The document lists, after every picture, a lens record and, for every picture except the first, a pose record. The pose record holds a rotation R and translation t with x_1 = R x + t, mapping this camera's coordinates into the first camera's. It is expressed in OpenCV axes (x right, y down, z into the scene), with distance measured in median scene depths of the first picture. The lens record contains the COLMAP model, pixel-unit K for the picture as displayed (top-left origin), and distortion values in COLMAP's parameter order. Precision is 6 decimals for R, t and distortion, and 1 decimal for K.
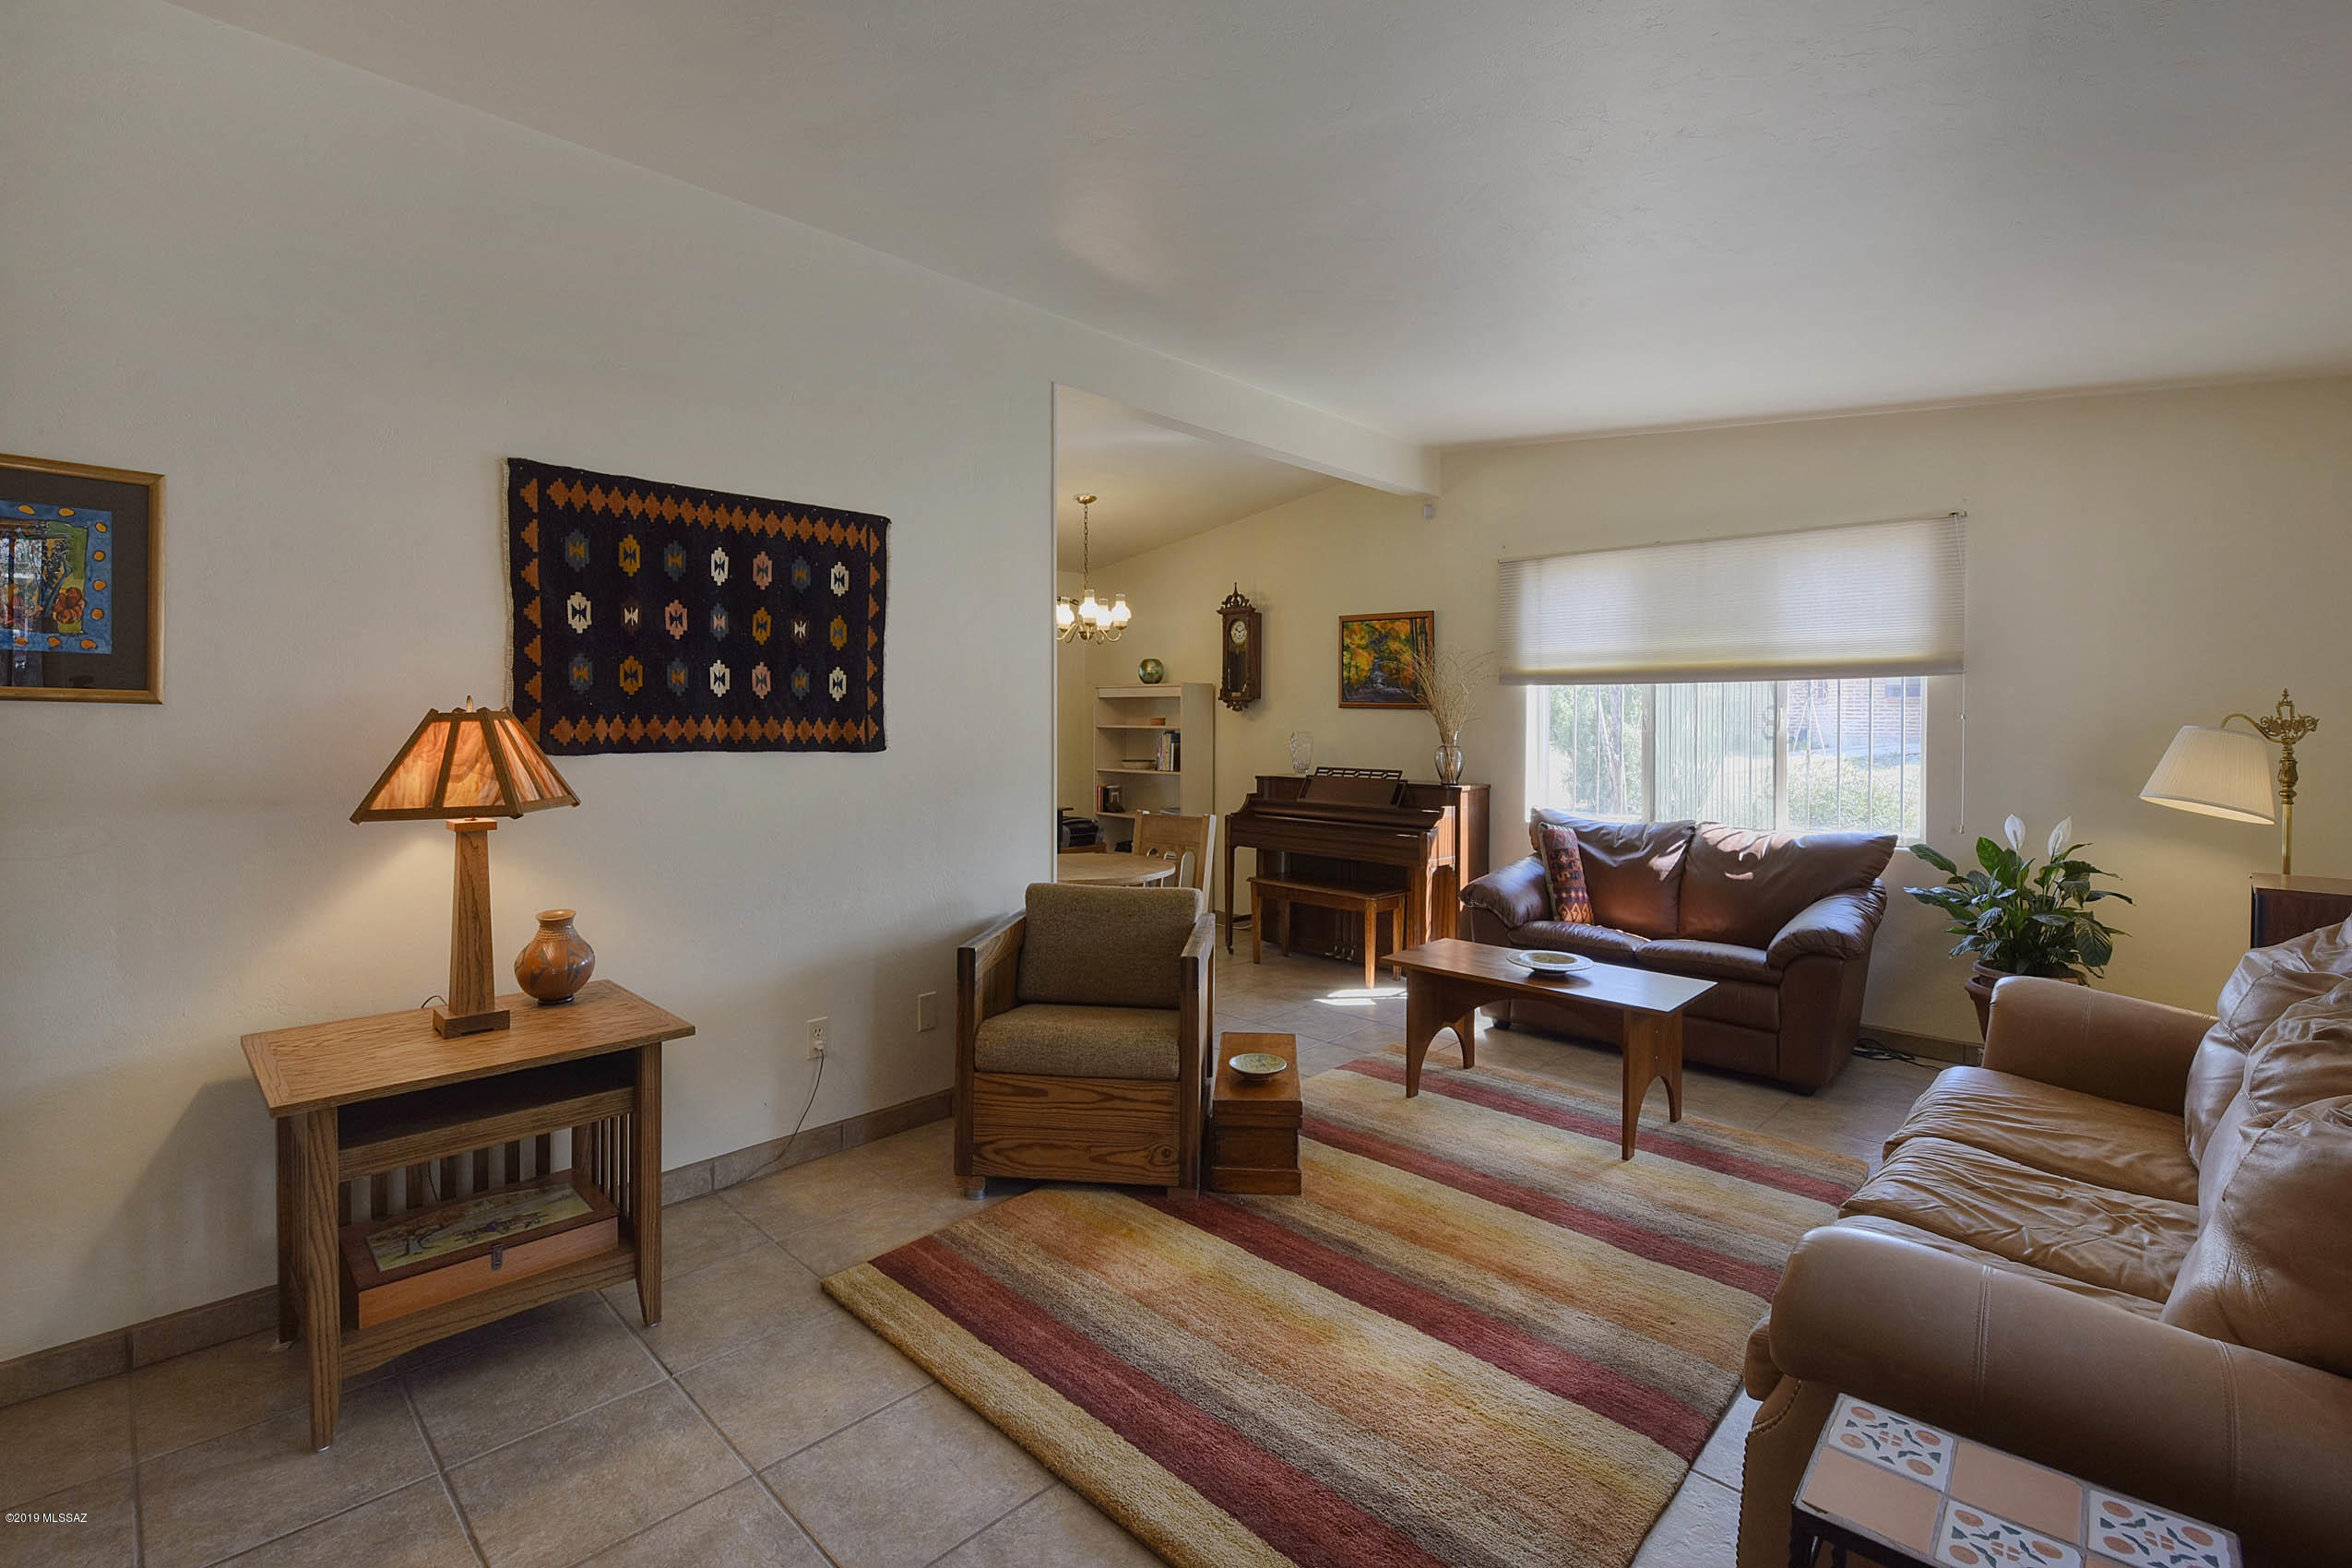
lens RADIAL K [[1050.9, 0, 1110.7], [0, 1050.9, 733.3], [0, 0, 1]] dist [-0.001298, -0.000174]
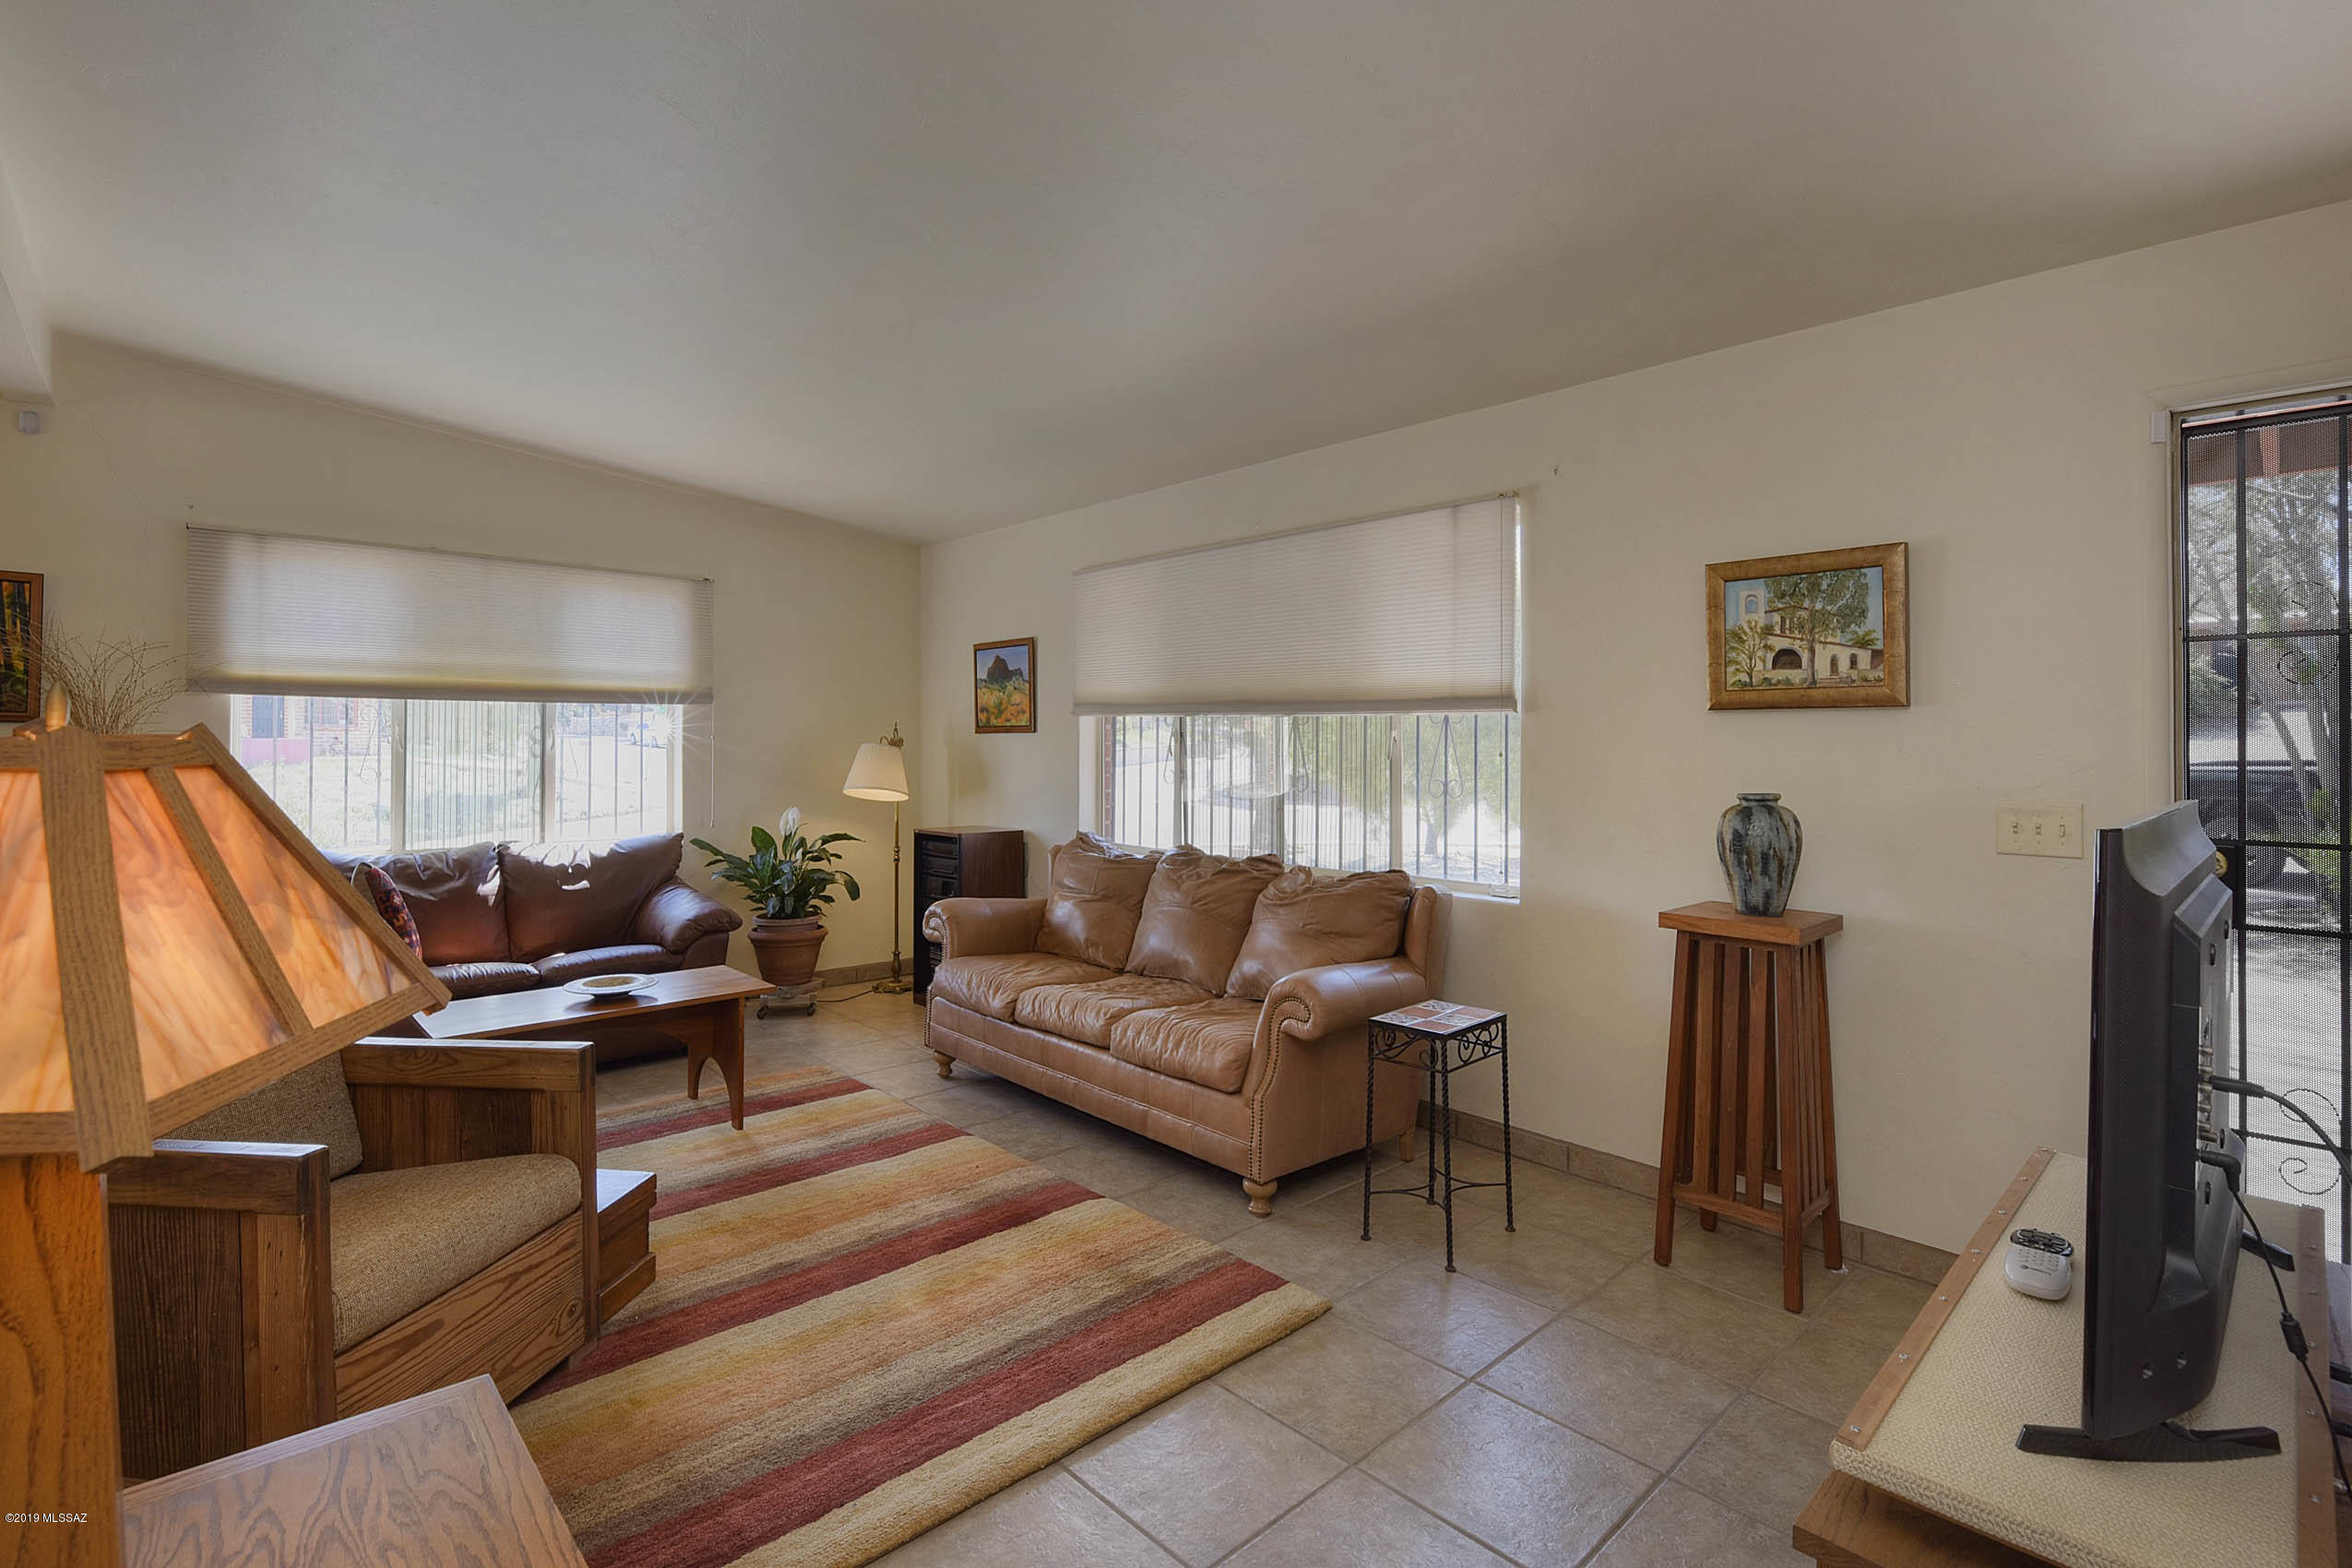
lens RADIAL K [[1086.9, 0, 1184.8], [0, 1086.9, 744.8], [0, 0, 1]] dist [-0.000443, -0.000148]
pose [[0.016234, -0.004728, 0.999857, -0.488657], [0.011805, 0.999920, 0.004537, -0.005315], [-0.999799, 0.011729, 0.016288, 0.364006]]
